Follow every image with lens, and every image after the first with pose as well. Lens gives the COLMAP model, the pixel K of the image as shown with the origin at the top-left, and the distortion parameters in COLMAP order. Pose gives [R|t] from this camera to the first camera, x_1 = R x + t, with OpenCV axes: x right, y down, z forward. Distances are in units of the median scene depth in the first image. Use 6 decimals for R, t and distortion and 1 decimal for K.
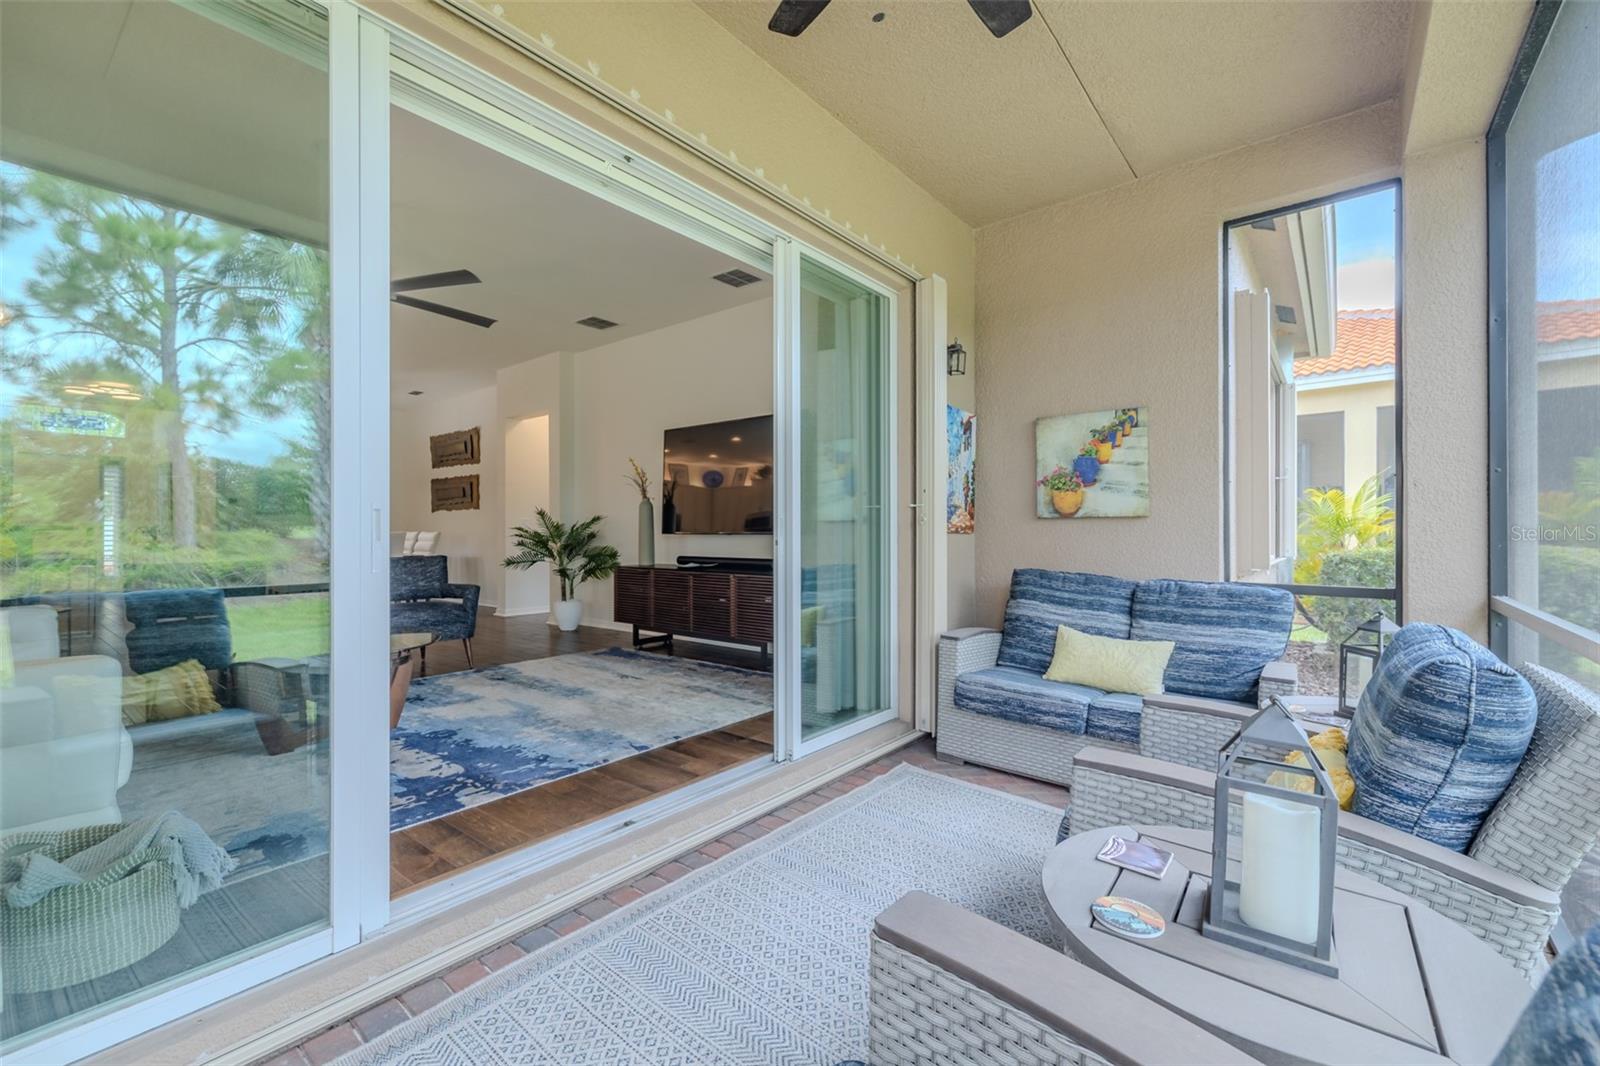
lens RADIAL K [[679.0, 0, 805.0], [0, 679.0, 530.5], [0, 0, 1]] dist [-0.002208, -0.000142]
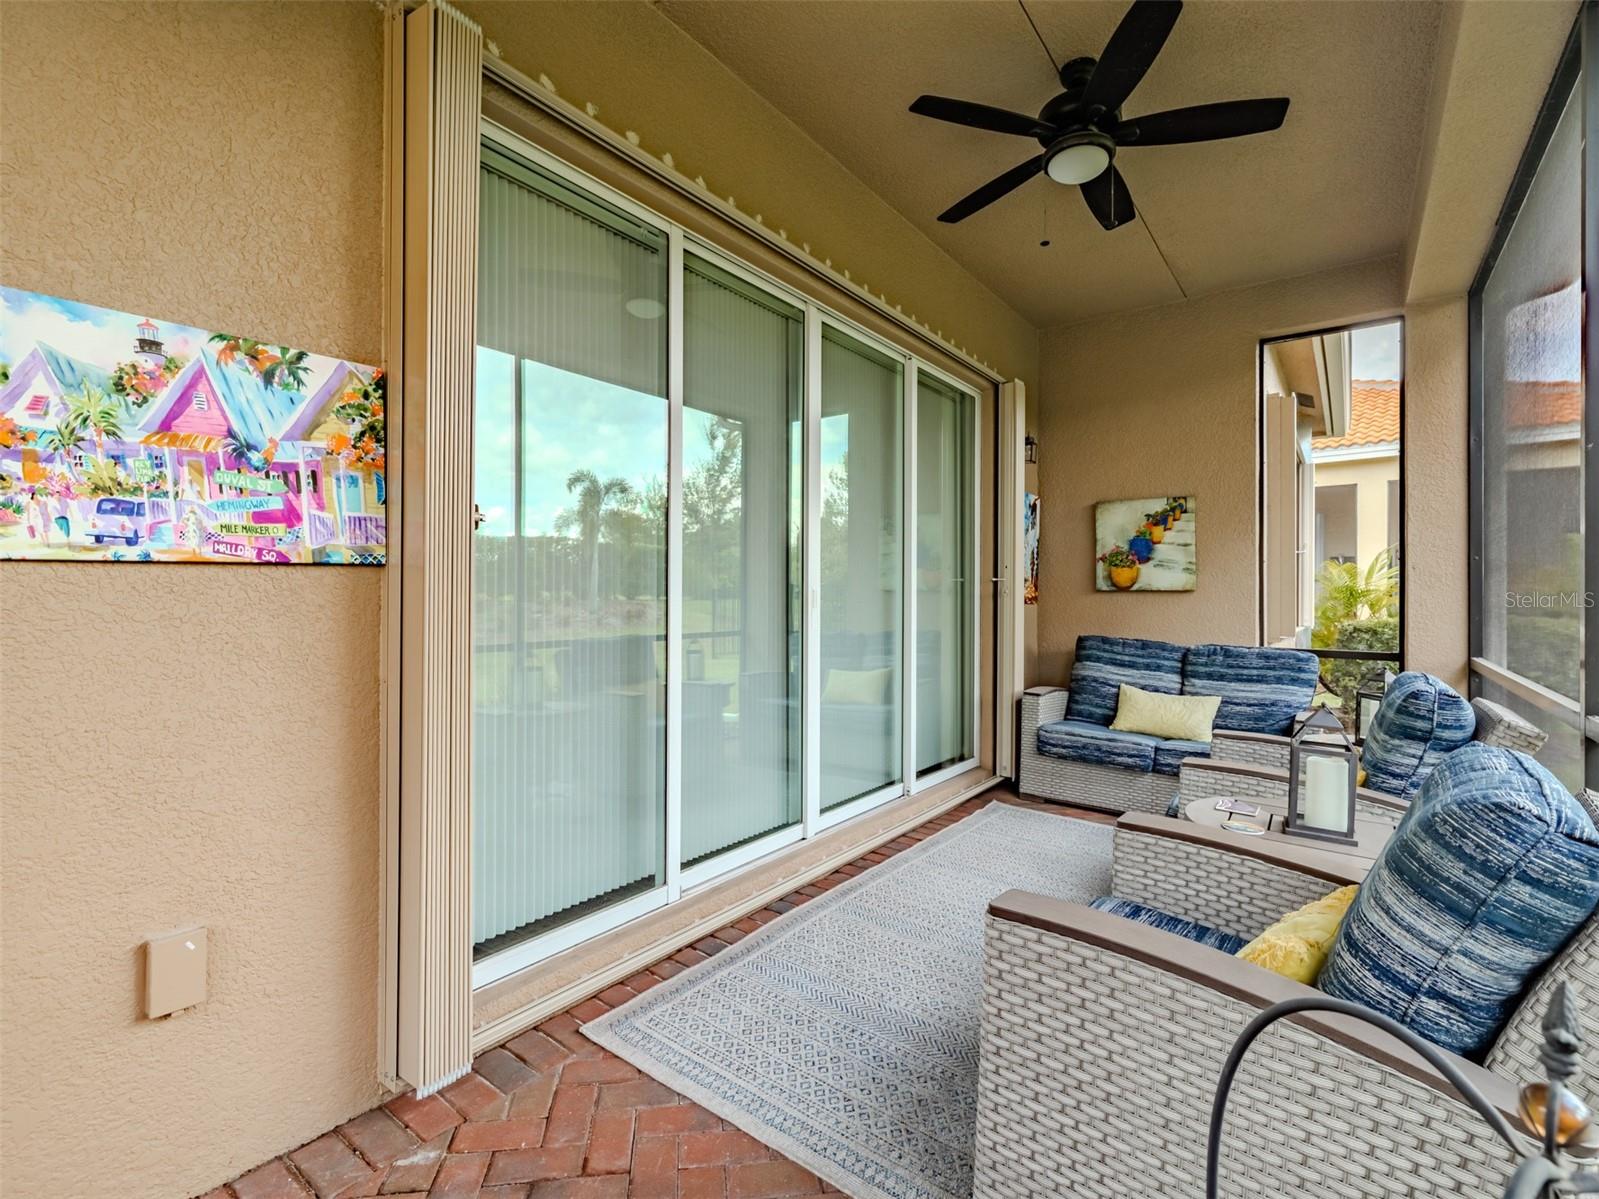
lens RADIAL K [[770.9, 0, 802.5], [0, 770.9, 590.6], [0, 0, 1]] dist [-0.002442, -0.000819]
pose [[0.998785, 0.006838, 0.048802, -0.240589], [-0.006642, 0.999969, -0.004182, -0.011340], [-0.048829, 0.003853, 0.998800, -0.296211]]
